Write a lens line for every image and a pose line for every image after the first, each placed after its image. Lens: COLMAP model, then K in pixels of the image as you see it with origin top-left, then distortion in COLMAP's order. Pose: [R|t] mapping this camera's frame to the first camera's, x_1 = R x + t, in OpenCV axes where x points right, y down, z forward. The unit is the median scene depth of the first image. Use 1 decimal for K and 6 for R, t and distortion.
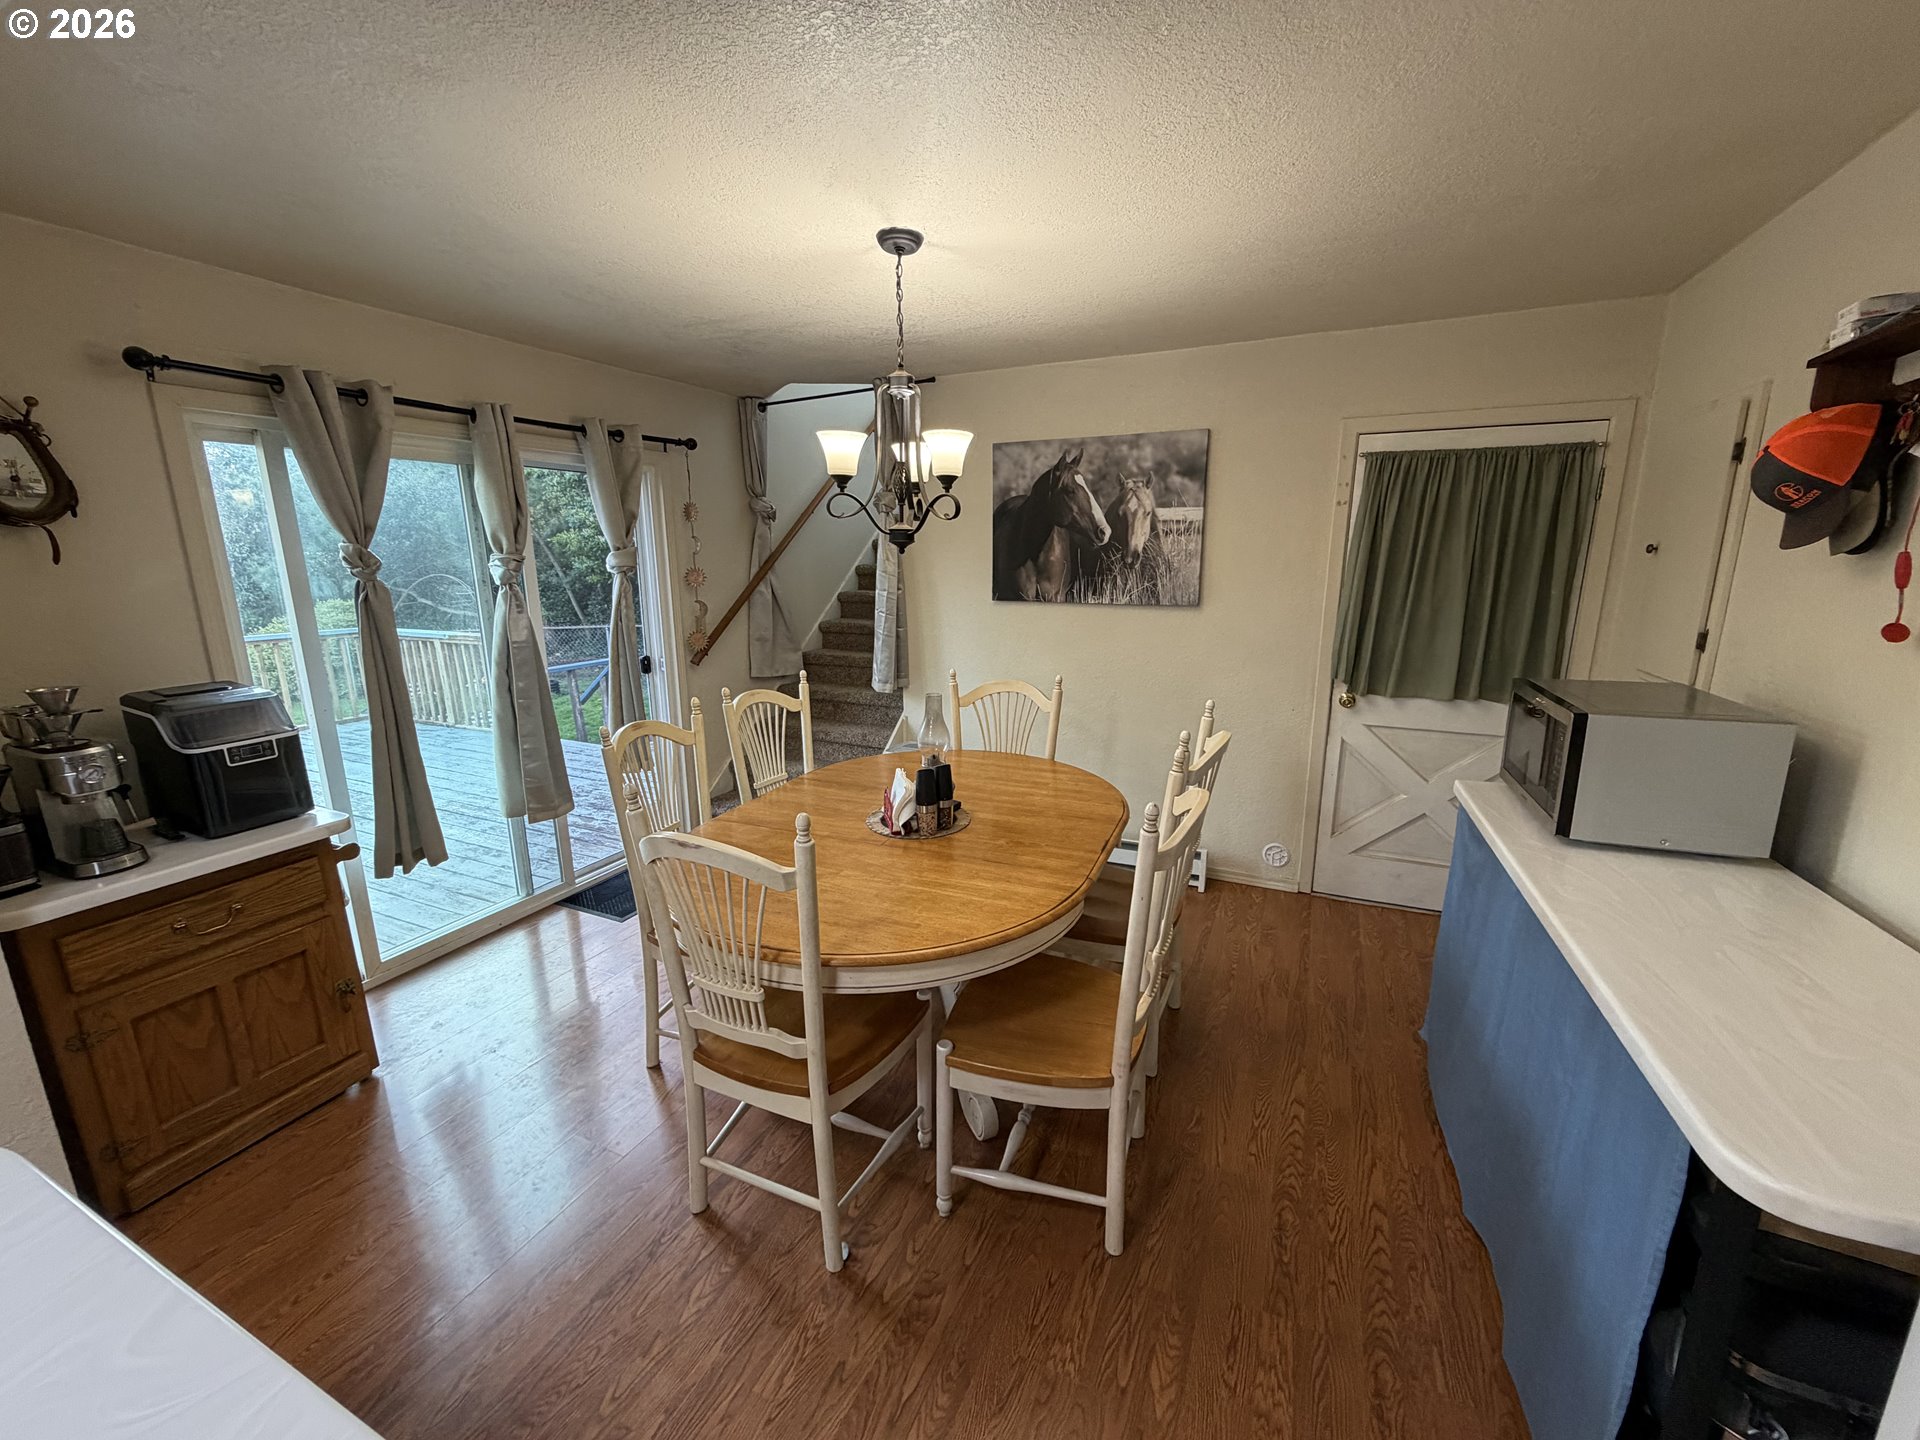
lens RADIAL K [[766.1, 0, 950.9], [0, 766.1, 723.5], [0, 0, 1]] dist [-0.005187, -0.000580]
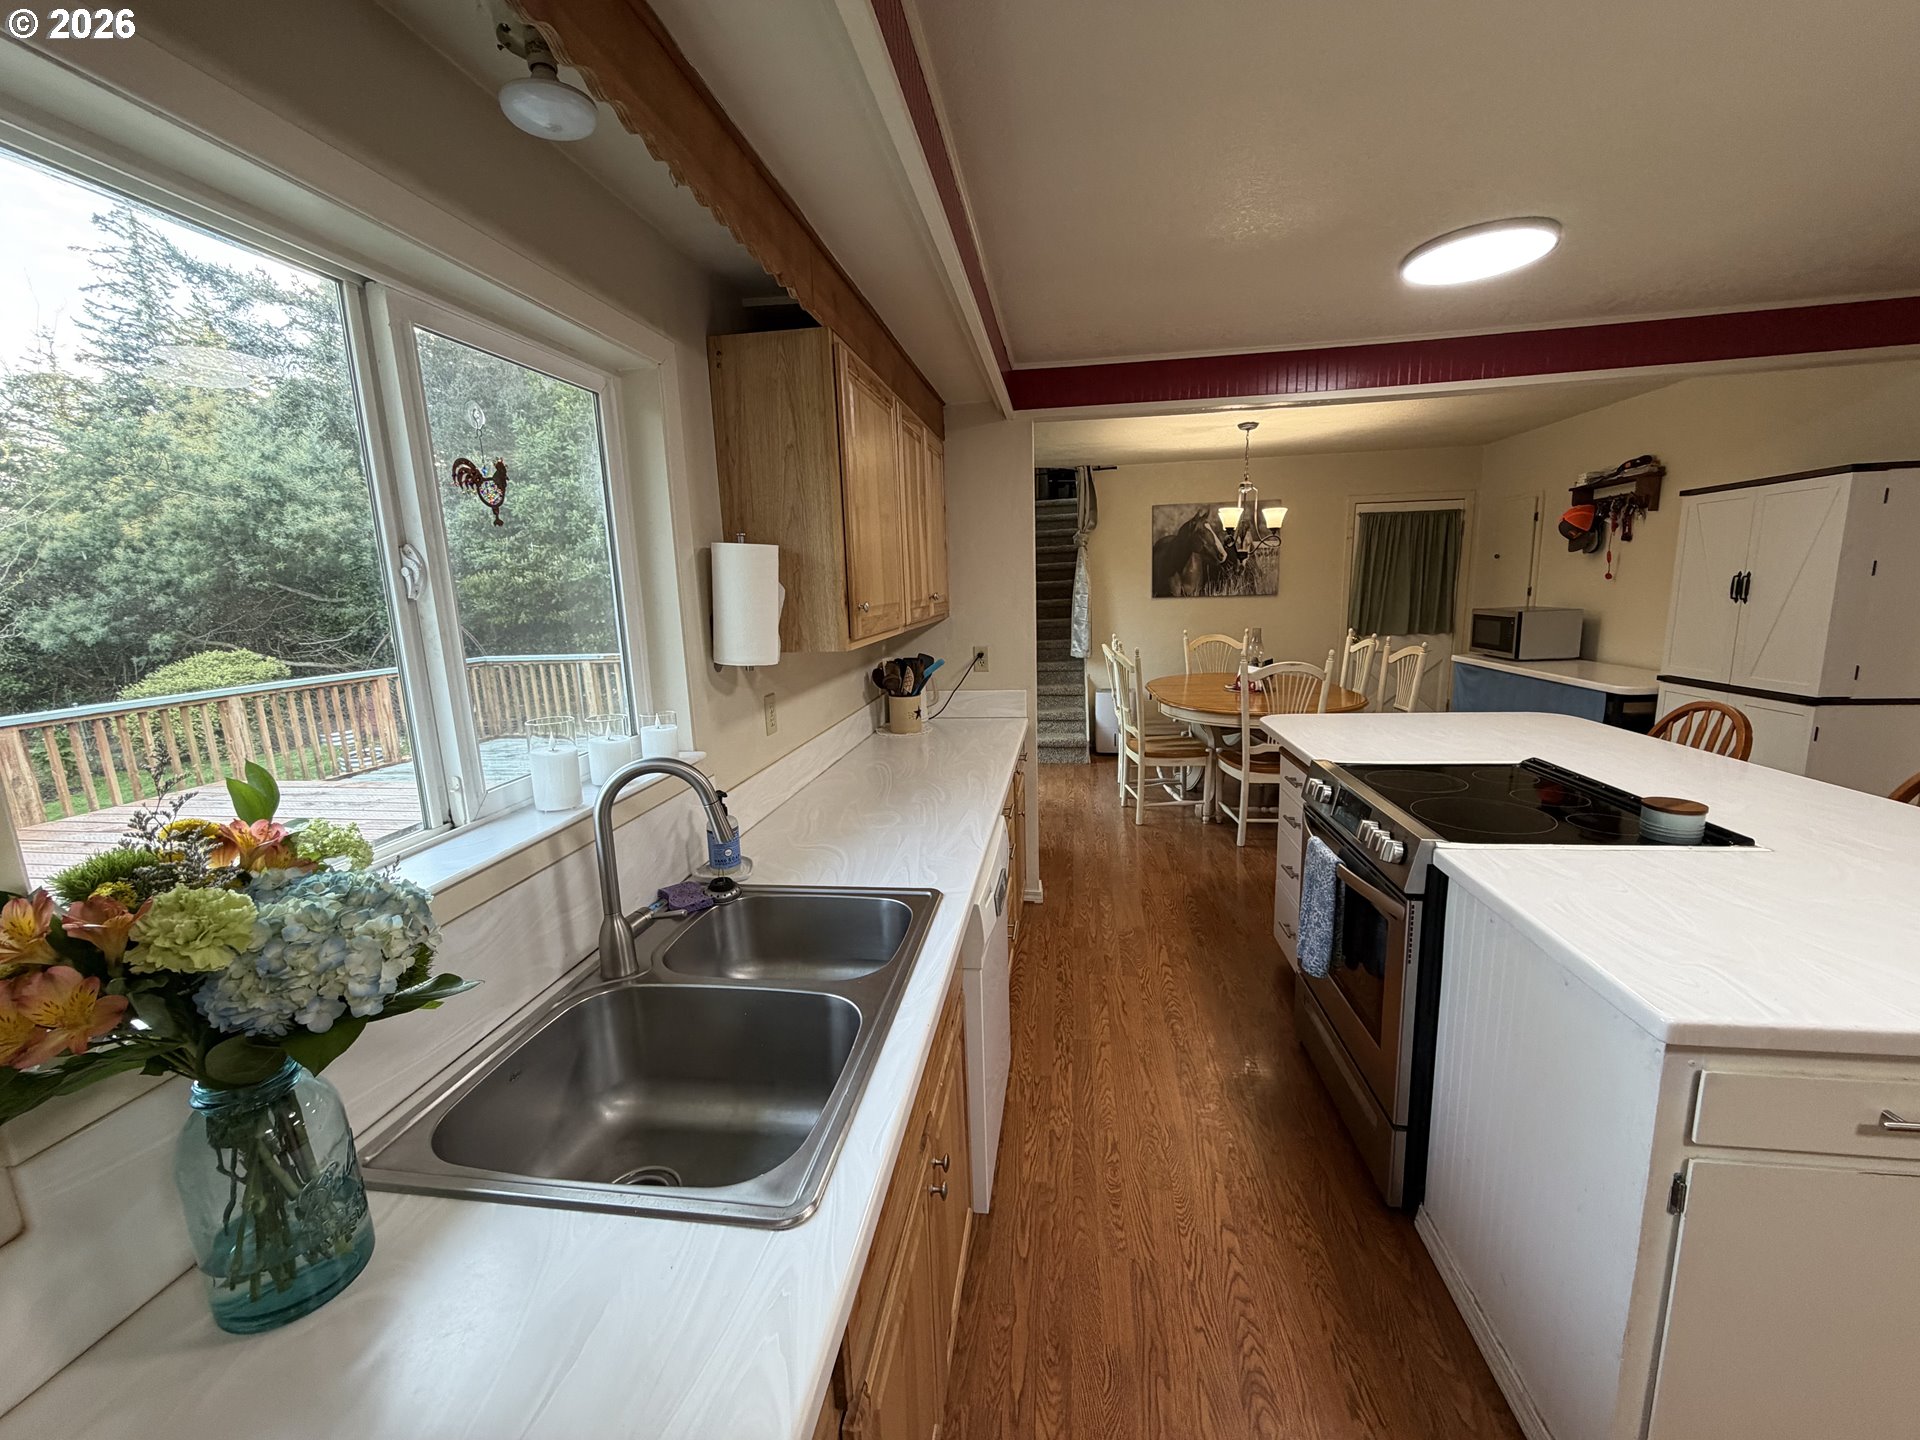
lens RADIAL K [[766.1, 0, 964.2], [0, 766.1, 719.2], [0, 0, 1]] dist [-0.005187, -0.000580]
pose [[0.956534, -0.076144, 0.281504, -0.914902], [0.090173, 0.995231, -0.037202, 0.141078], [-0.277329, 0.060969, 0.958839, -0.515302]]
